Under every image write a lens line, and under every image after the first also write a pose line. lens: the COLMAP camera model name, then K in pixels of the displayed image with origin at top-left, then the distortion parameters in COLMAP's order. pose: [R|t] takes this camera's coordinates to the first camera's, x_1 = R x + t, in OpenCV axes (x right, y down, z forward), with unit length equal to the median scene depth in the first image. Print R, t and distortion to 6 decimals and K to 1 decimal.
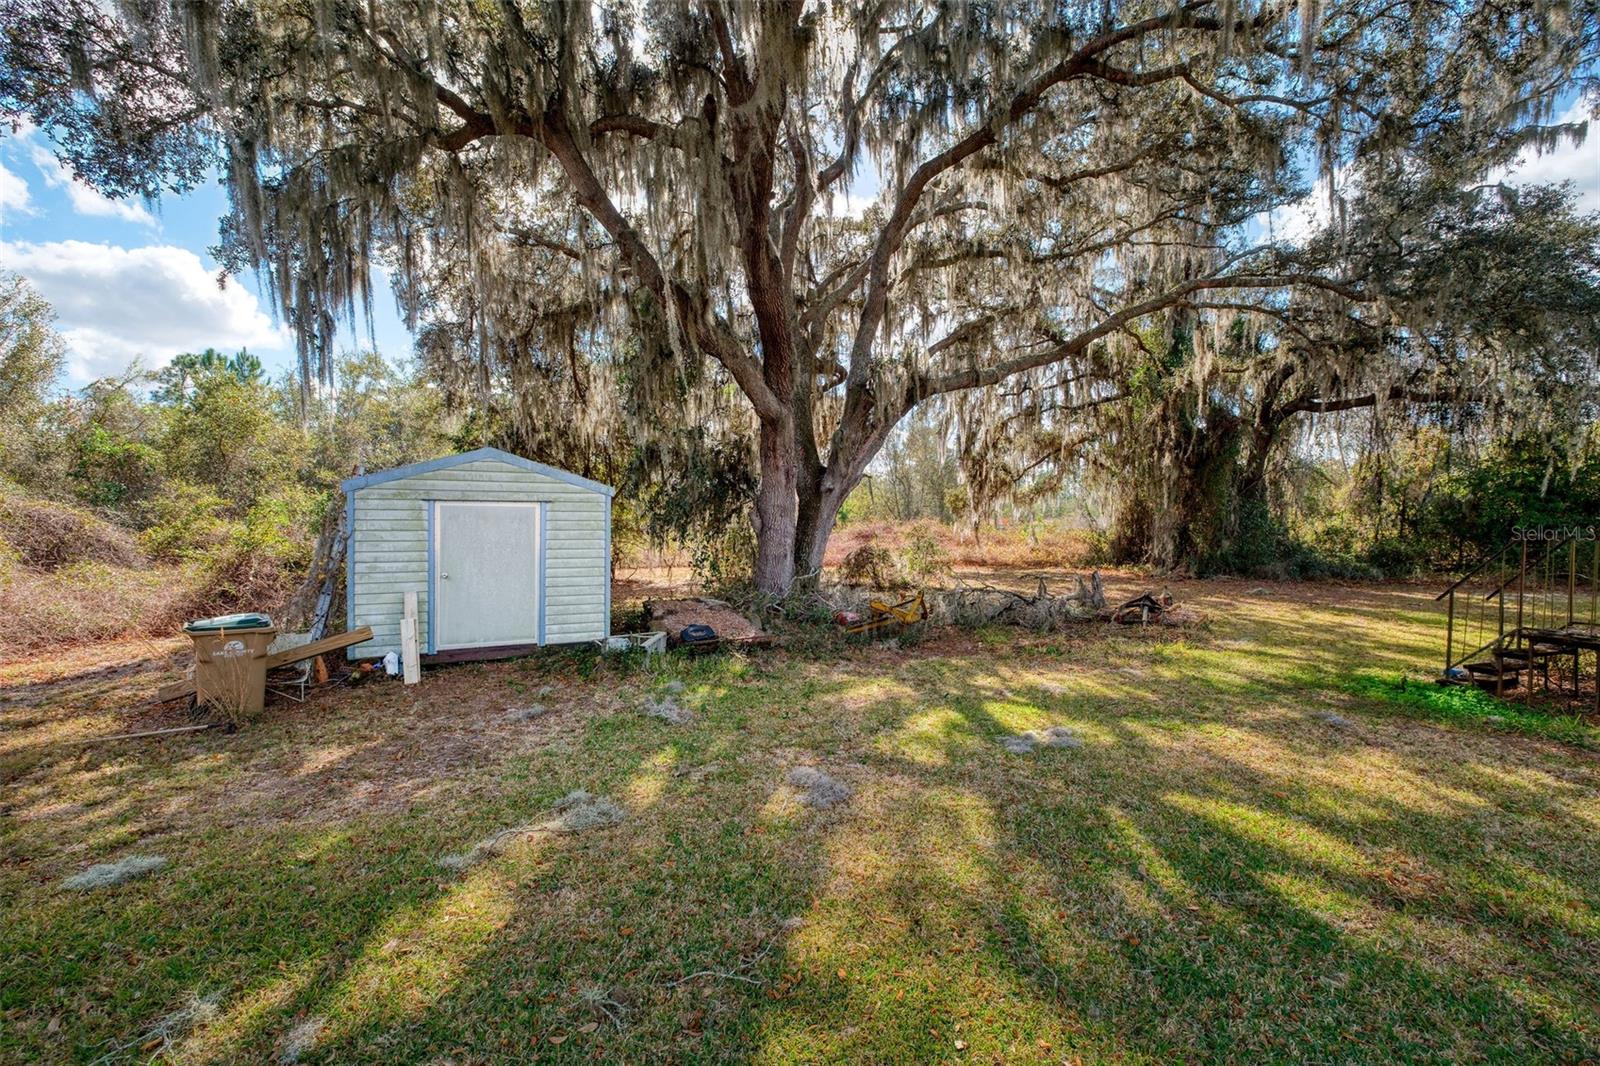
lens RADIAL K [[669.4, 0, 800.0], [0, 669.4, 533.0], [0, 0, 1]] dist [-0.000033, -0.000096]
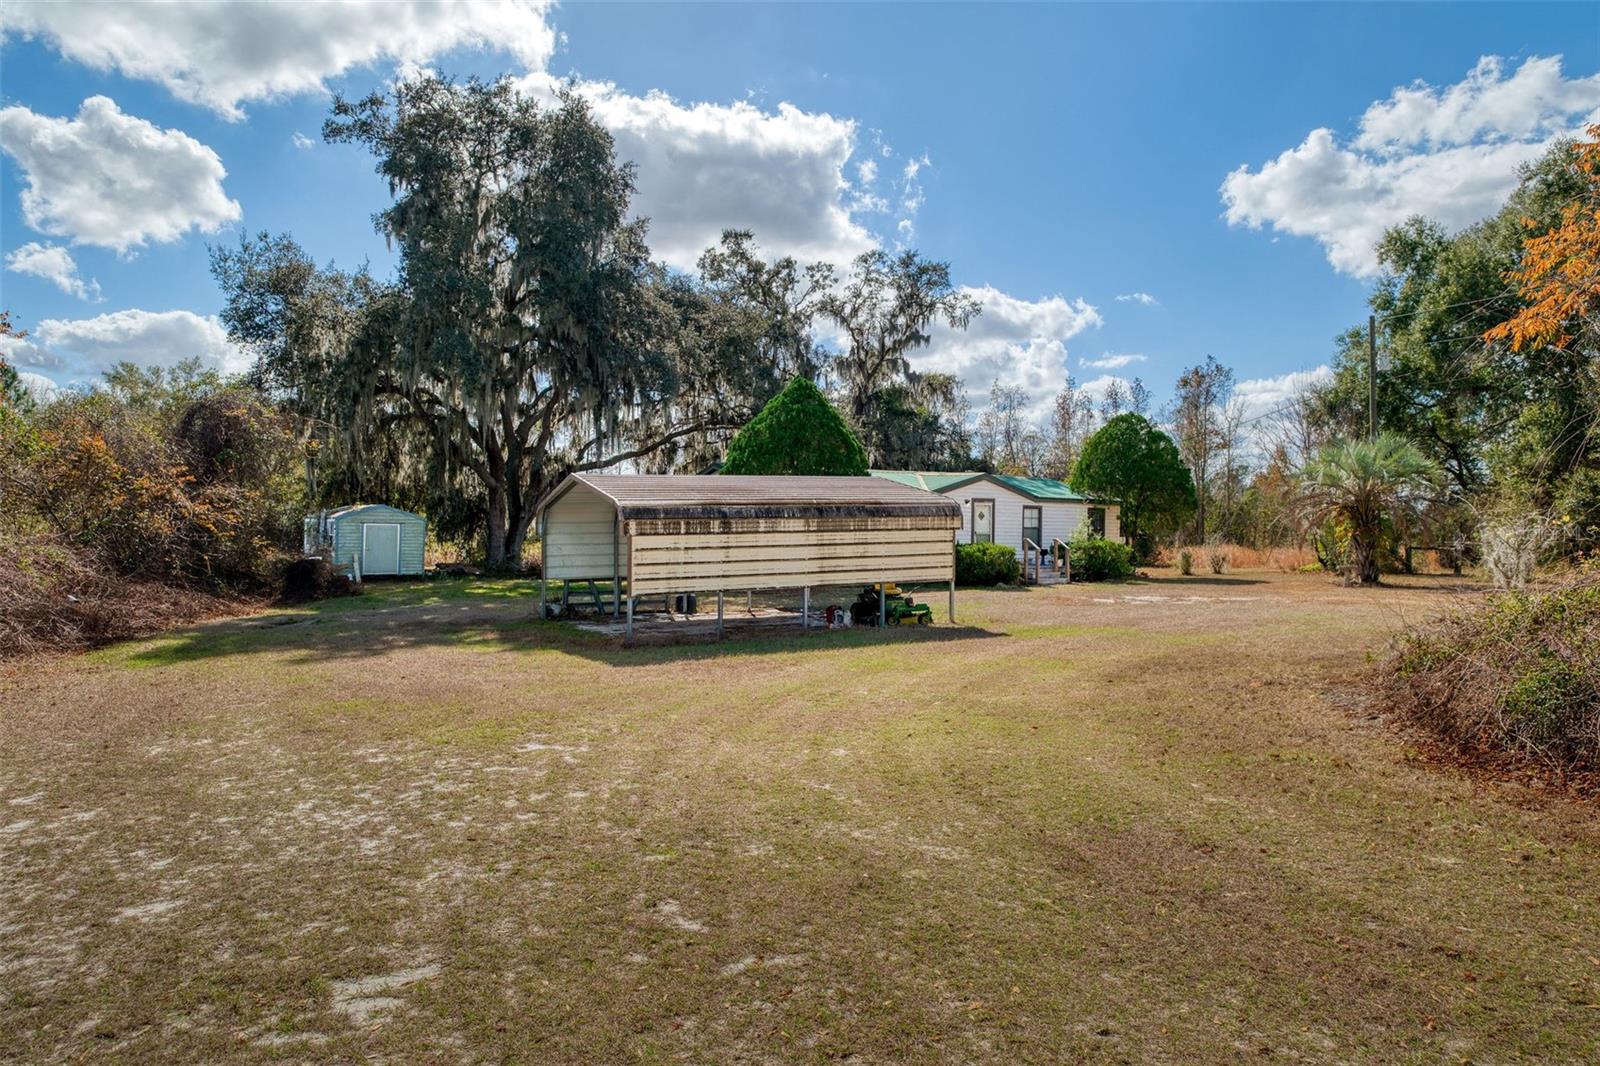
lens RADIAL K [[926.3, 0, 800.0], [0, 926.3, 533.0], [0, 0, 1]] dist [-0.004600, -0.000736]
pose [[0.983140, 0.006947, 0.182724, 0.386248], [-0.003045, 0.999762, -0.021625, 0.049550], [-0.182831, 0.020704, 0.982926, -2.168739]]
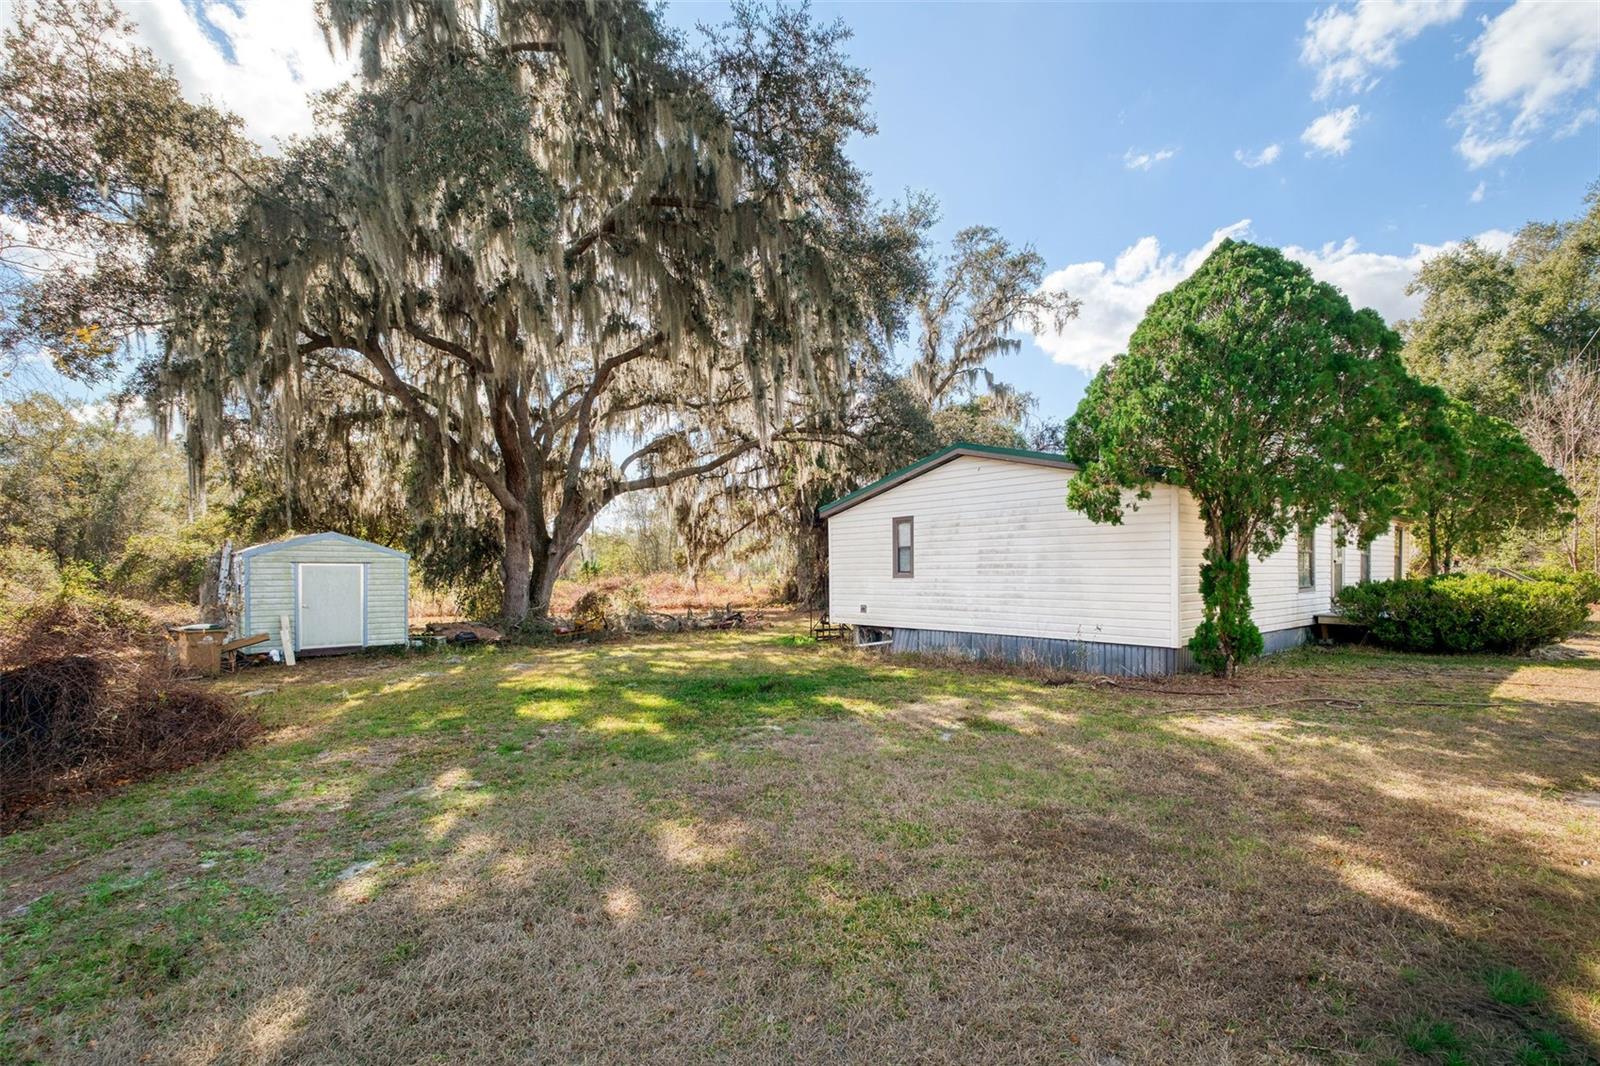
lens RADIAL K [[702.2, 0, 800.6], [0, 702.2, 581.0], [0, 0, 1]] dist [0.001846, 0.000259]
pose [[0.948381, -0.012629, 0.316880, 0.070711], [0.016266, 0.999829, -0.008836, 0.023470], [-0.316715, 0.013534, 0.948424, -0.737732]]
